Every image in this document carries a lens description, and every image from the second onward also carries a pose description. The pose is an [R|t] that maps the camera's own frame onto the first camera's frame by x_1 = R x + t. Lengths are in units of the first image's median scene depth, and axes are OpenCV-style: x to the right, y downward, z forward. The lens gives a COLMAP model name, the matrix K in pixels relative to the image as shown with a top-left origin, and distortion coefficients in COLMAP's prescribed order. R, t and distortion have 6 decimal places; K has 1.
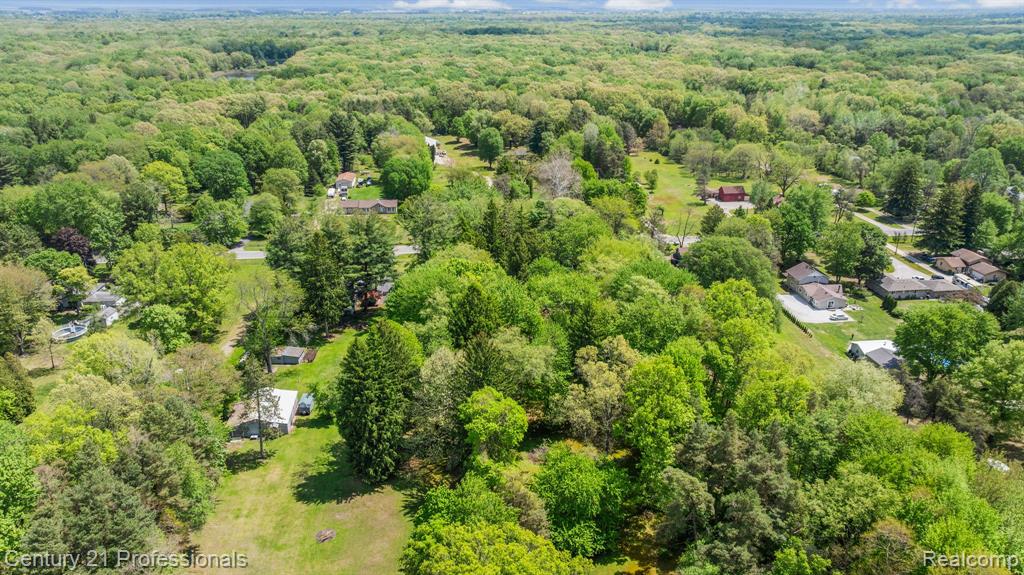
lens RADIAL K [[737.2, 0, 512.0], [0, 737.2, 287.5], [0, 0, 1]] dist [-0.027439, 0.004515]
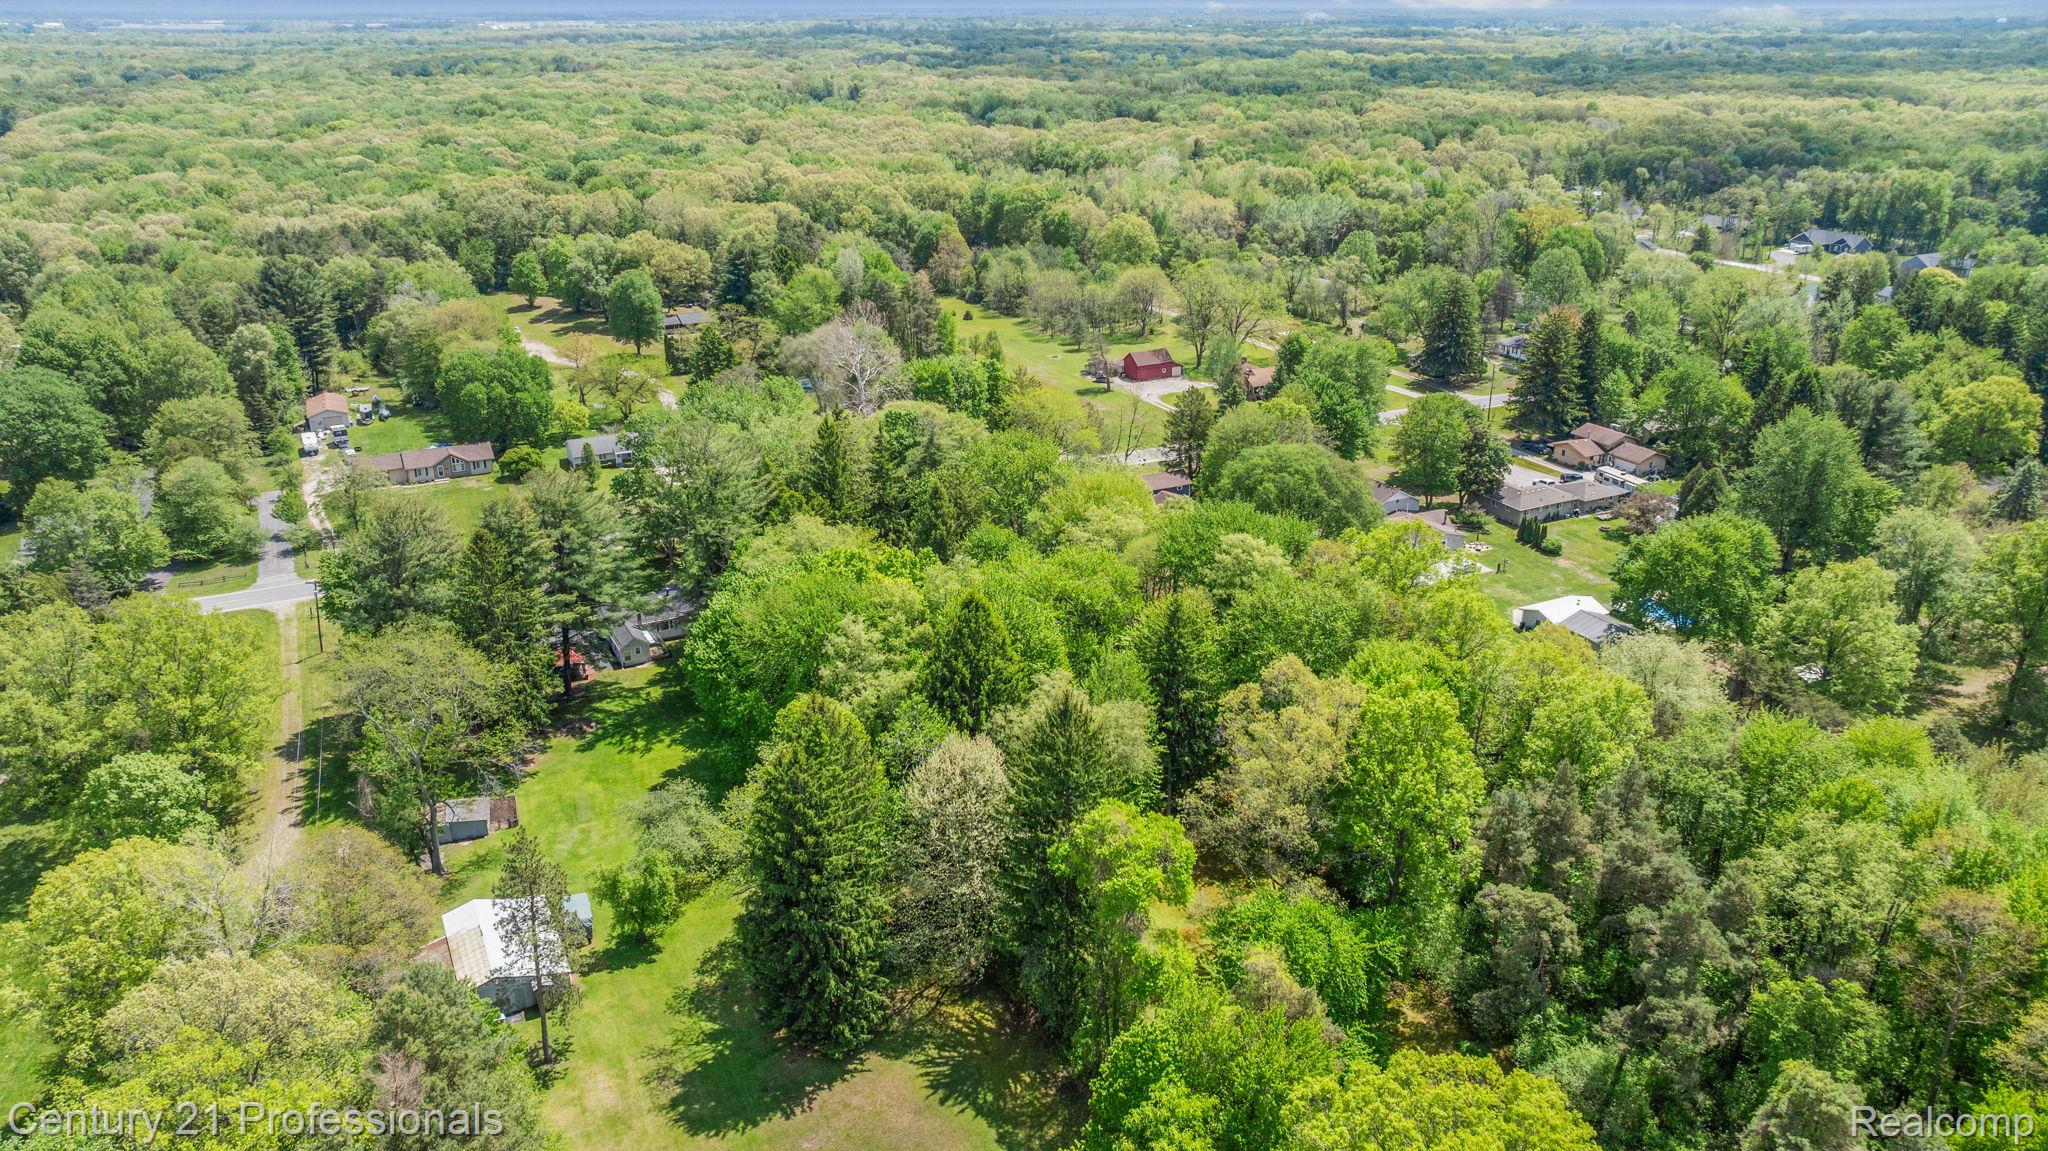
lens RADIAL K [[1474.3, 0, 1024.0], [0, 1474.3, 575.5], [0, 0, 1]] dist [-0.027439, 0.004515]
pose [[0.934783, -0.132925, 0.329411, -0.143705], [0.132224, 0.990914, 0.024638, -0.015572], [-0.329693, 0.020525, 0.943865, 0.038964]]
